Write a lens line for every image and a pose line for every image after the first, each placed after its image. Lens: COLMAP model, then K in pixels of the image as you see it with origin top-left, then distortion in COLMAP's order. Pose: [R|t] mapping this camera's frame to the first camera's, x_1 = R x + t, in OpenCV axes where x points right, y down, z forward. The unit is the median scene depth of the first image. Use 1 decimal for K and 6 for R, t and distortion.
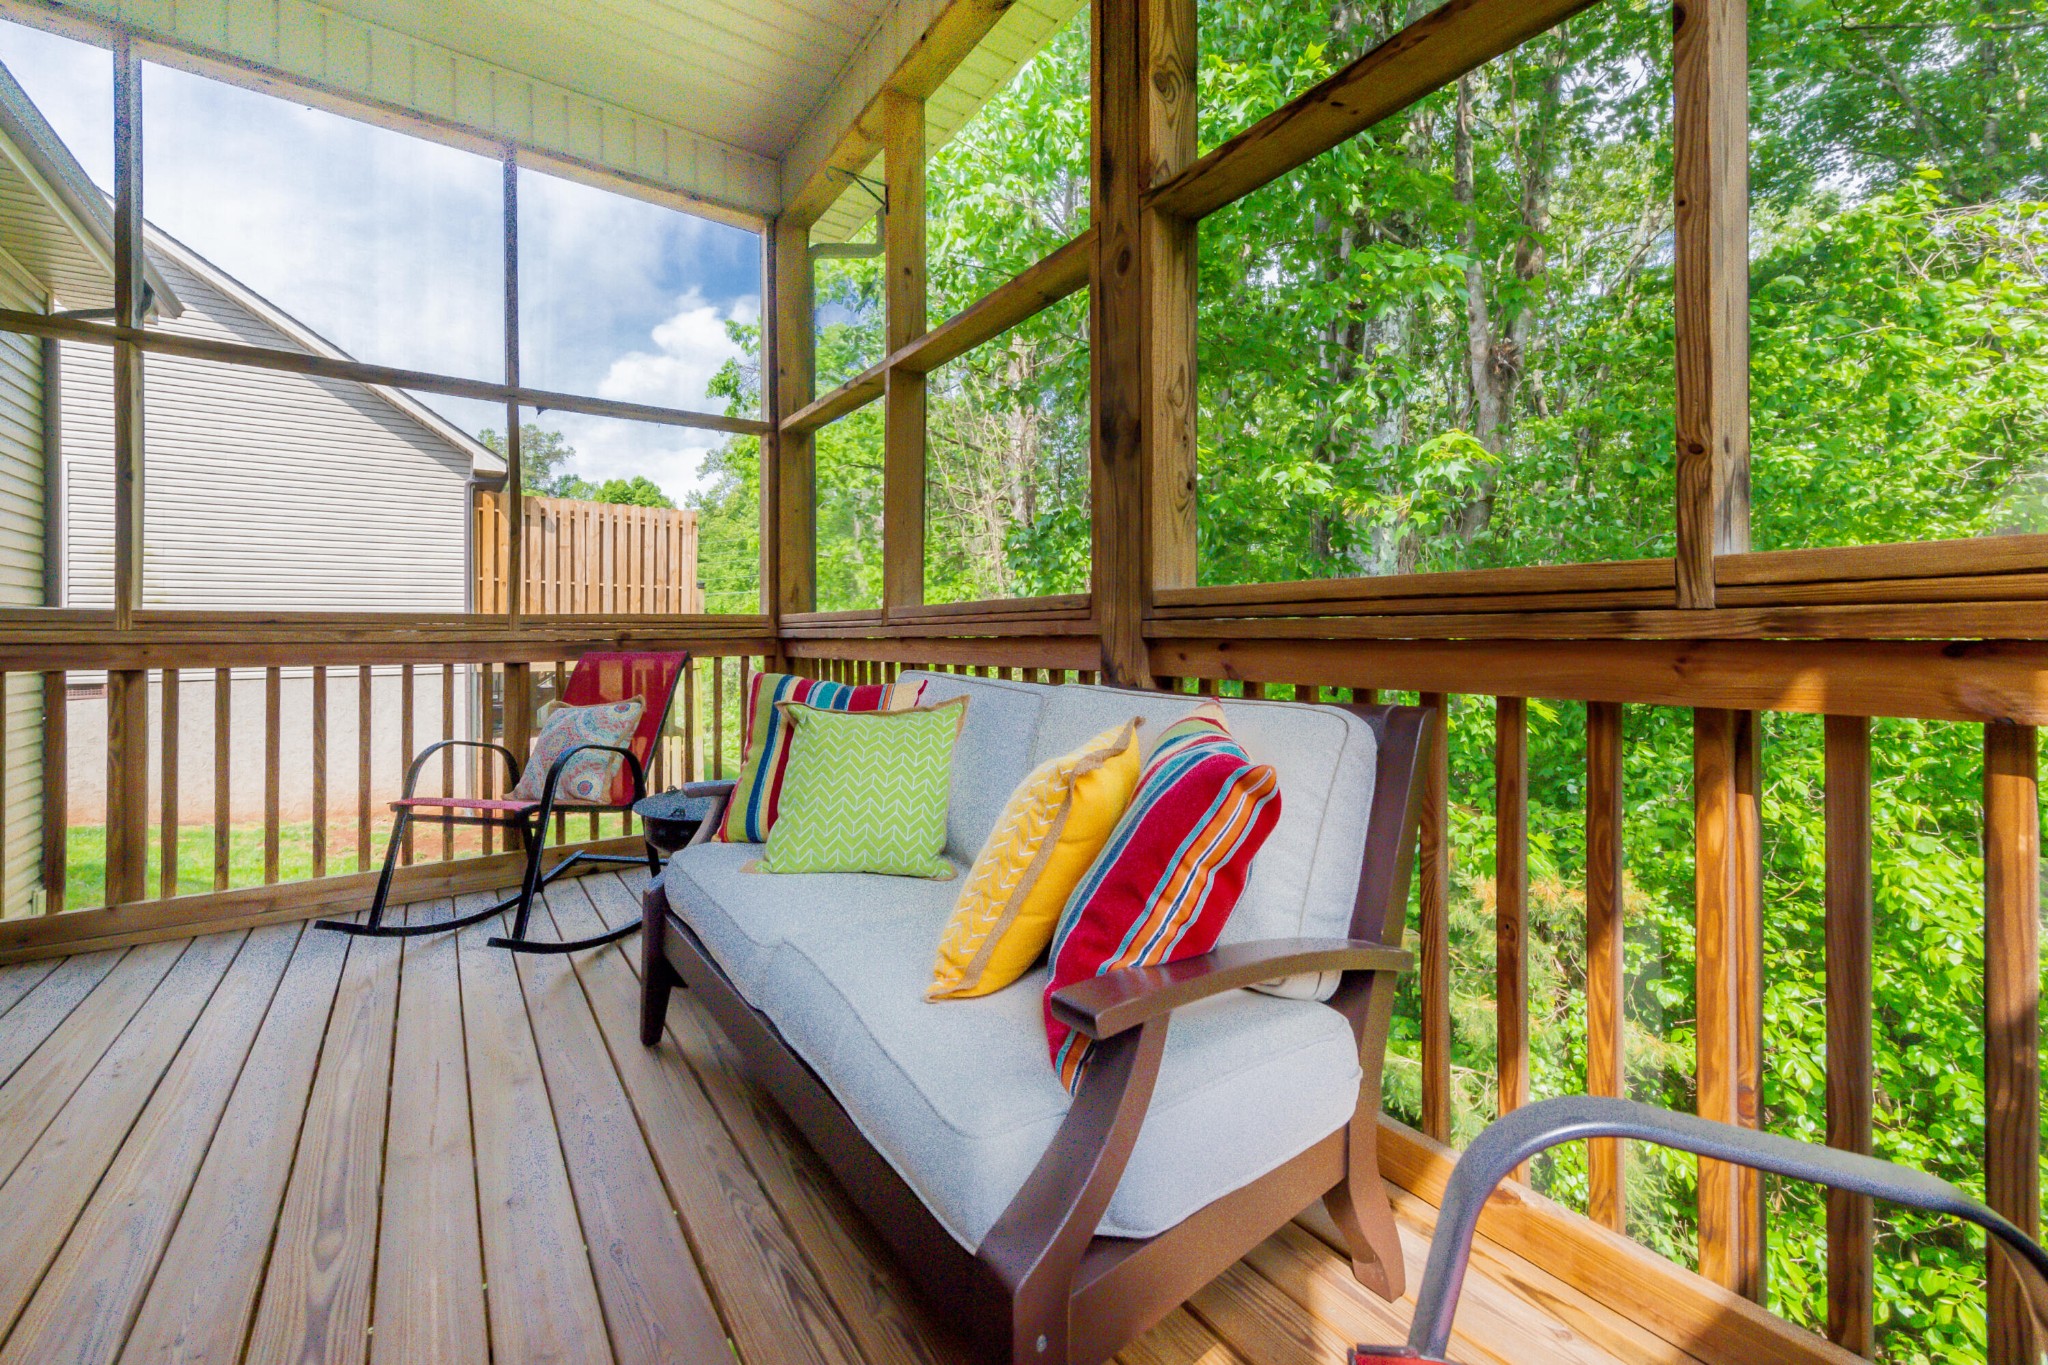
lens RADIAL K [[848.5, 0, 1033.7], [0, 848.5, 635.0], [0, 0, 1]] dist [0.010318, -0.001656]
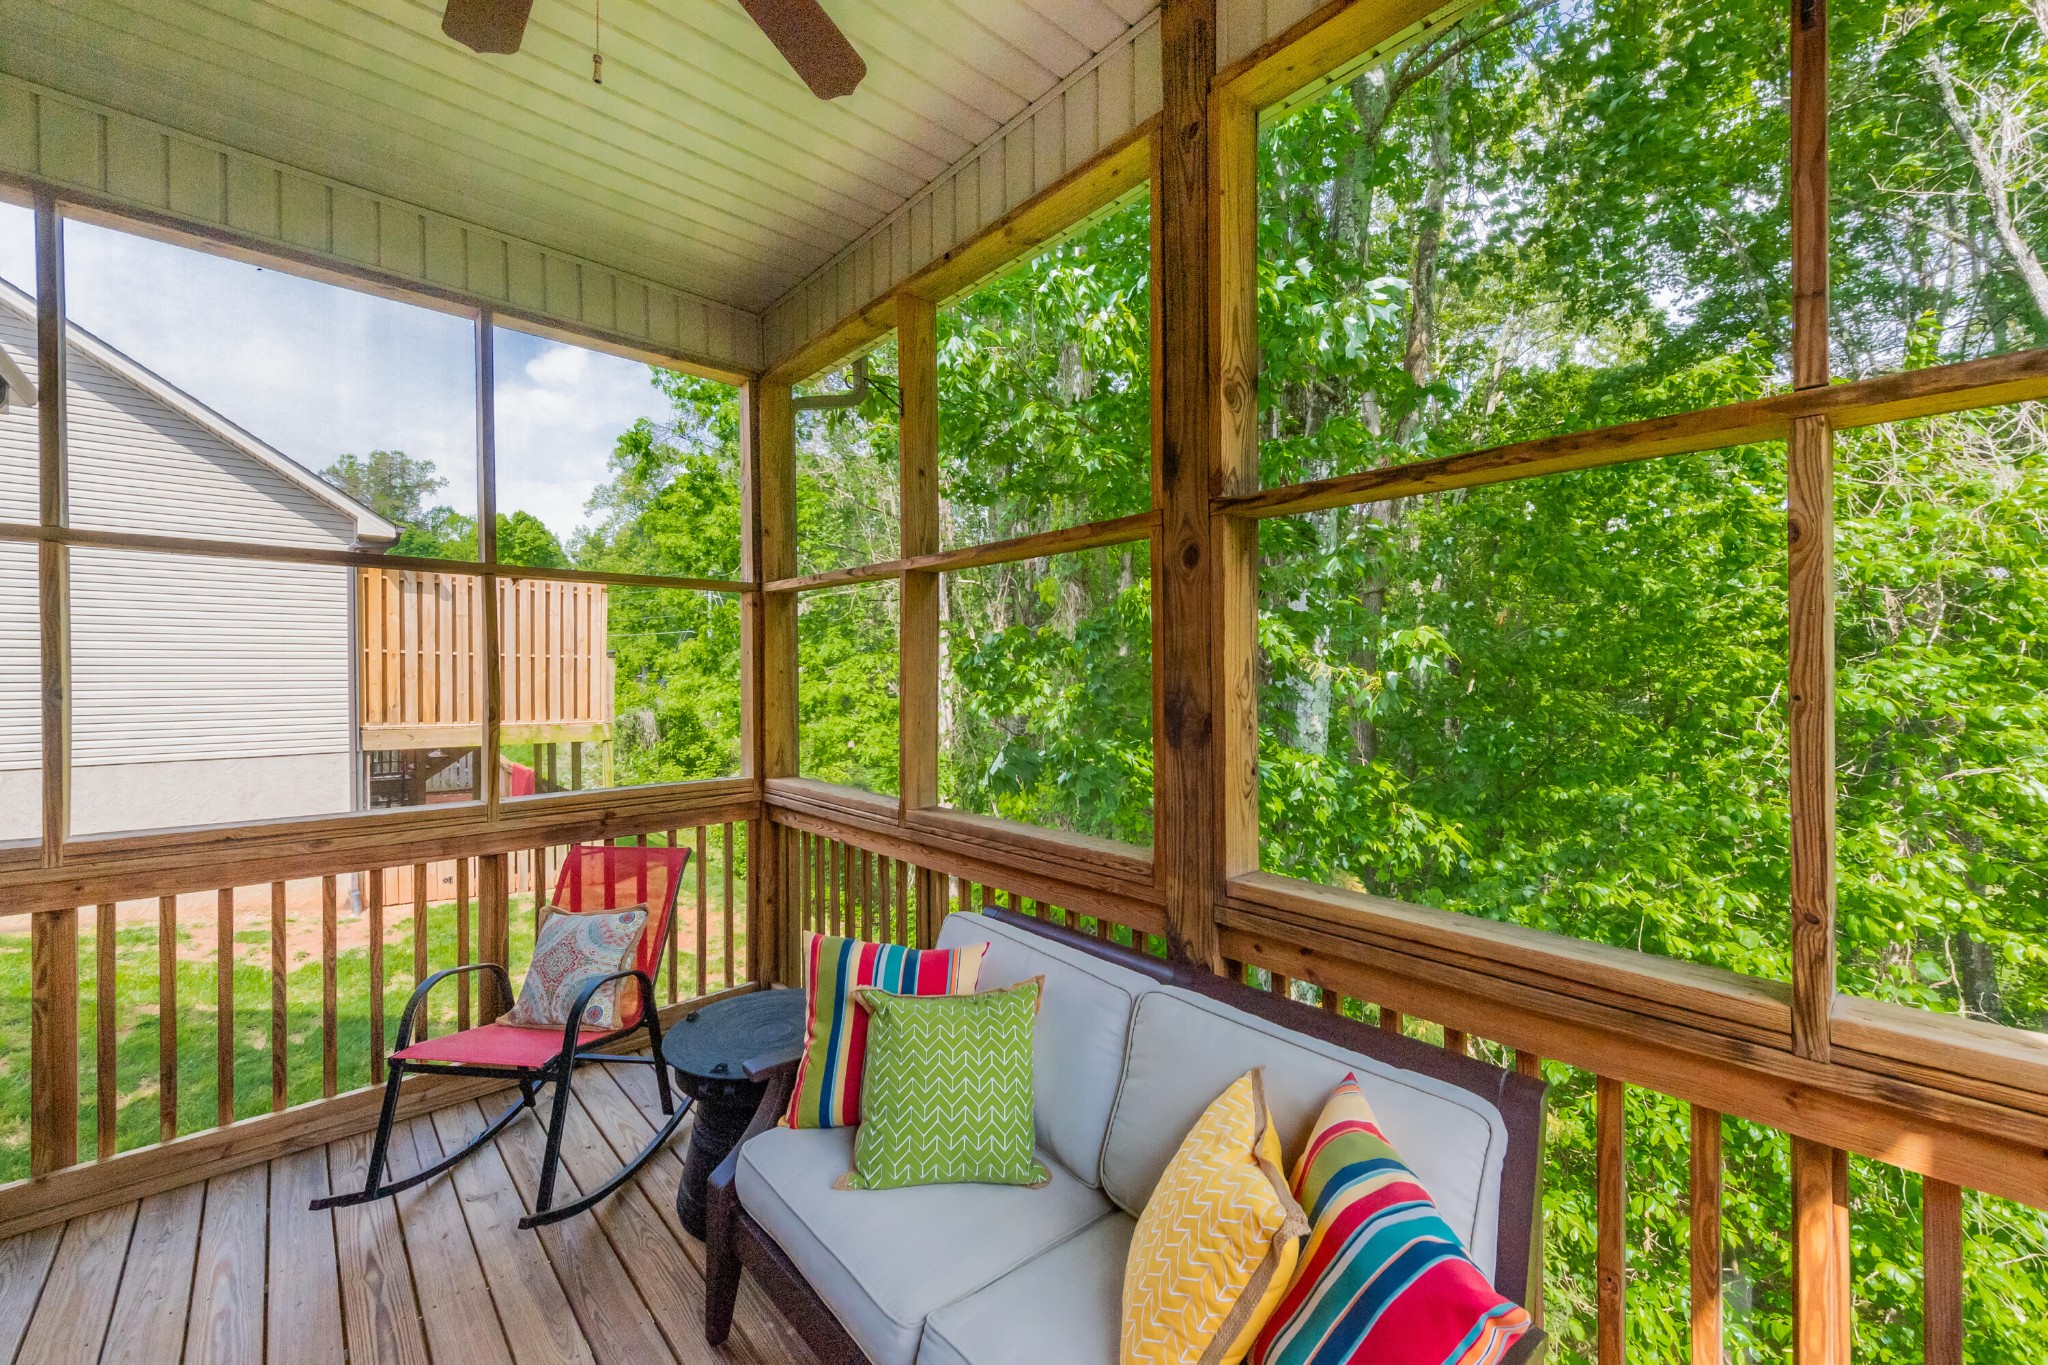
lens RADIAL K [[820.1, 0, 1033.4], [0, 820.1, 673.8], [0, 0, 1]] dist [0.007965, -0.001764]
pose [[0.992179, -0.000048, 0.124821, -0.127096], [-0.000296, 0.999996, 0.002742, -0.176901], [-0.124820, -0.002758, 0.992176, 0.011750]]
